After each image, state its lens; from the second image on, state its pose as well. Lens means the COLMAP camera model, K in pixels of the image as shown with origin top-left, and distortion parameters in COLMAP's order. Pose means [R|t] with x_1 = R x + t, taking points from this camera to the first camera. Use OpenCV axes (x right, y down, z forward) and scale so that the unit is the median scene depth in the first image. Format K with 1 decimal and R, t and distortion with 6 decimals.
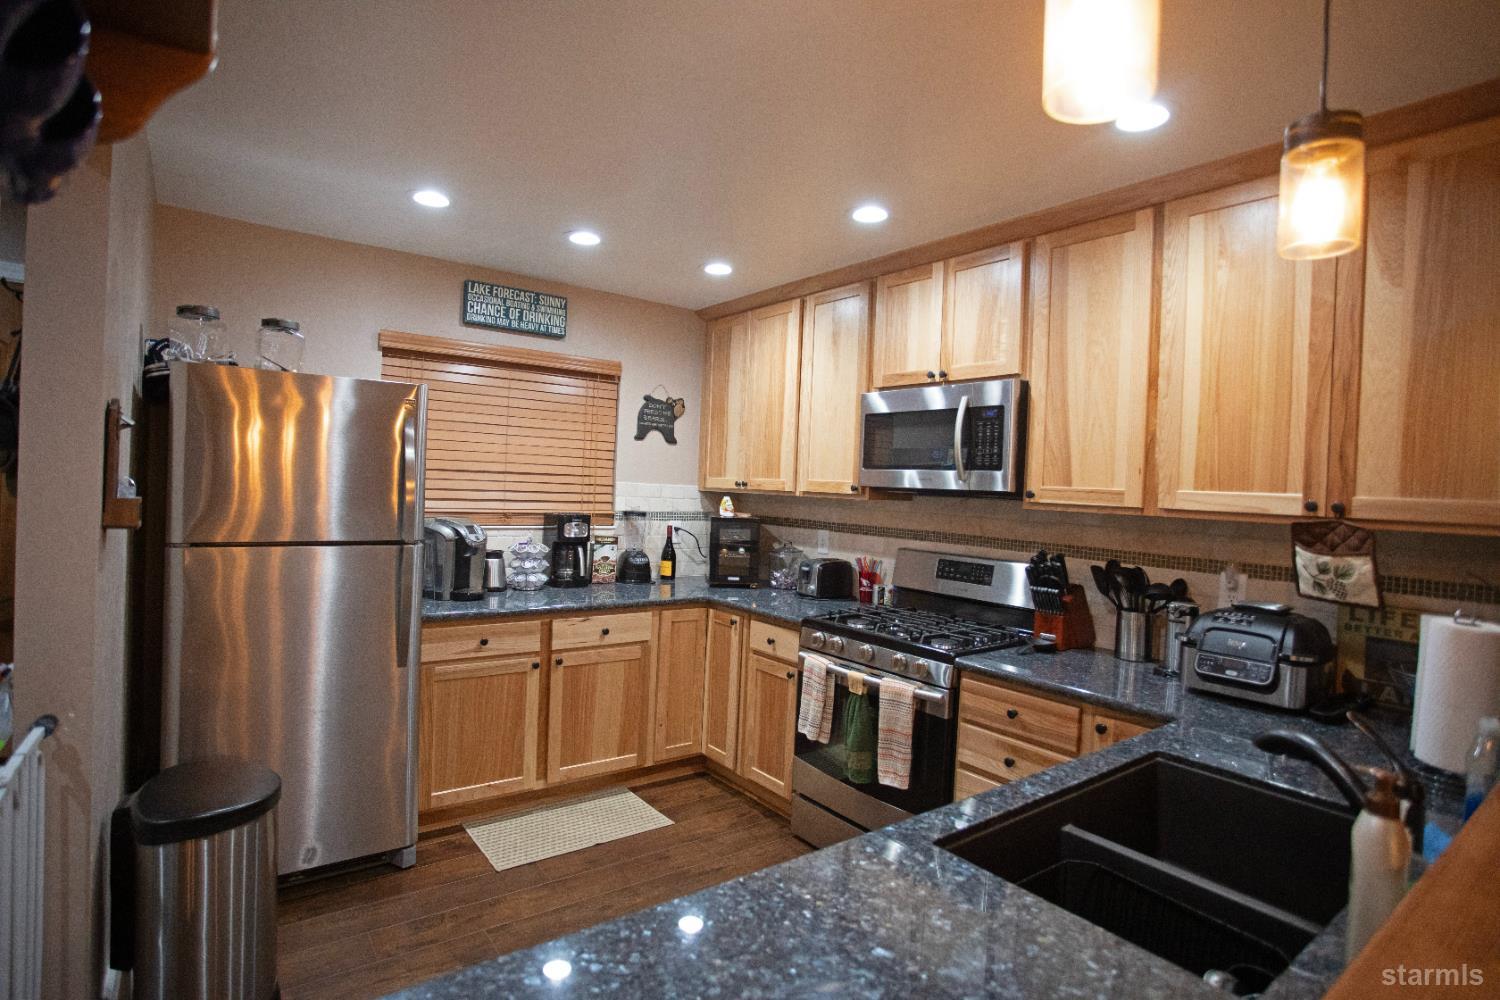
lens RADIAL K [[788.4, 0, 748.9], [0, 788.4, 500.7], [0, 0, 1]] dist [-0.025478, 0.002442]
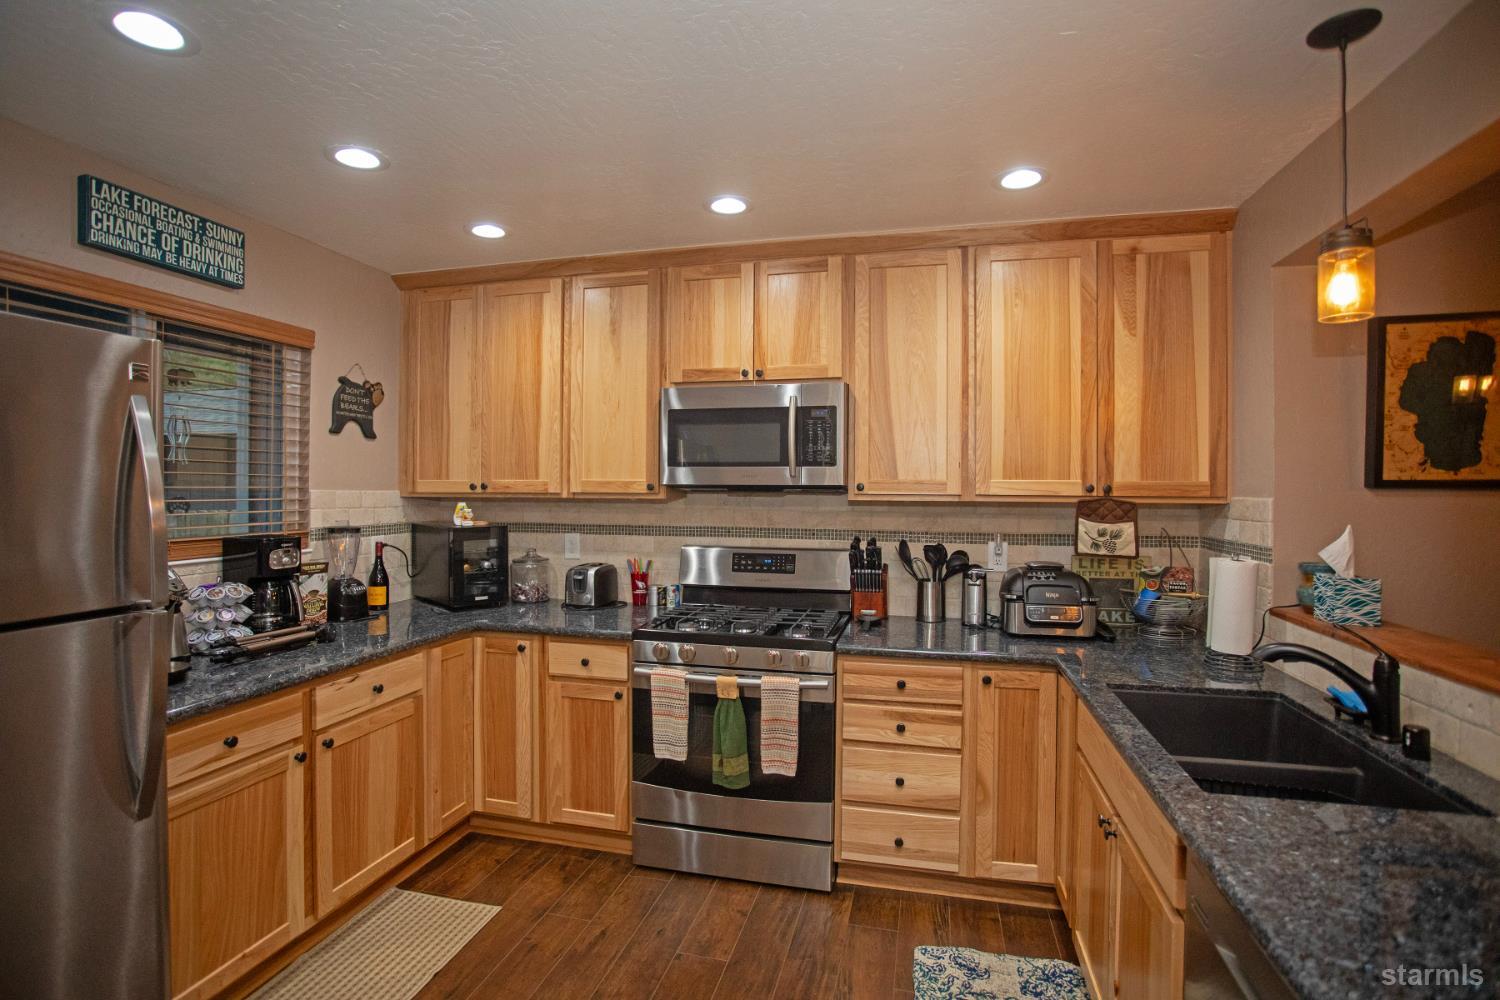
lens RADIAL K [[739.7, 0, 749.4], [0, 739.7, 494.4], [0, 0, 1]] dist [-0.047403, 0.009885]
pose [[0.765610, -0.040156, 0.642051, -0.361909], [0.039085, 0.999110, 0.015881, -0.016859], [-0.642117, 0.012936, 0.766498, 0.247824]]
